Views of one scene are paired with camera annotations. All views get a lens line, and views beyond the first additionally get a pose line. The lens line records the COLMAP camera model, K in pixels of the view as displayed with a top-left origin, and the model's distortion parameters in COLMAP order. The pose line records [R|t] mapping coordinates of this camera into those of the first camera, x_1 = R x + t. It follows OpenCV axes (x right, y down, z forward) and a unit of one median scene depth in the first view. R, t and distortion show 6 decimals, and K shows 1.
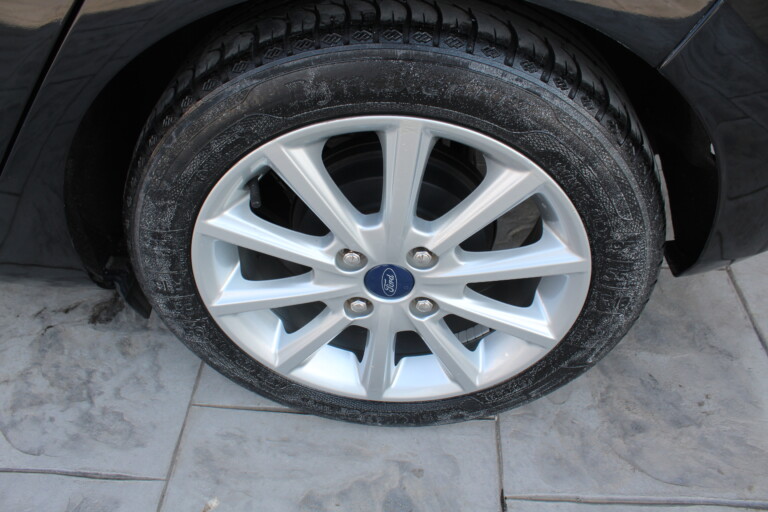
lens RADIAL K [[638.5, 0, 378.0], [0, 638.5, 247.3], [0, 0, 1]] dist [-0.169808, 0.146052]
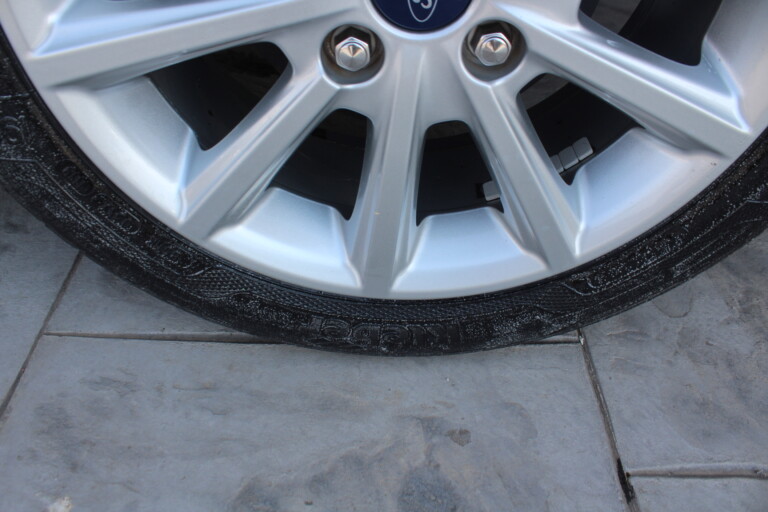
lens RADIAL K [[638.5, 0, 378.0], [0, 638.5, 247.3], [0, 0, 1]] dist [-0.169808, 0.146052]
pose [[0.997492, -0.014338, 0.069316, -0.040440], [0.016002, 0.999596, -0.023501, 0.215686], [-0.068951, 0.024551, 0.997318, 0.479524]]
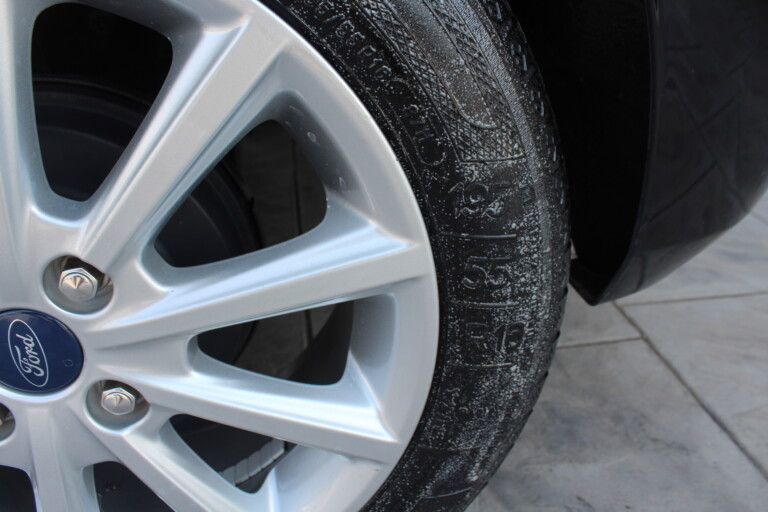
lens RADIAL K [[638.5, 0, 378.0], [0, 638.5, 247.3], [0, 0, 1]] dist [-0.169808, 0.146052]
pose [[0.977426, -0.083659, 0.194011, 0.161023], [0.132274, 0.958342, -0.253149, 0.108535], [-0.164751, 0.273097, 0.947774, 0.425968]]
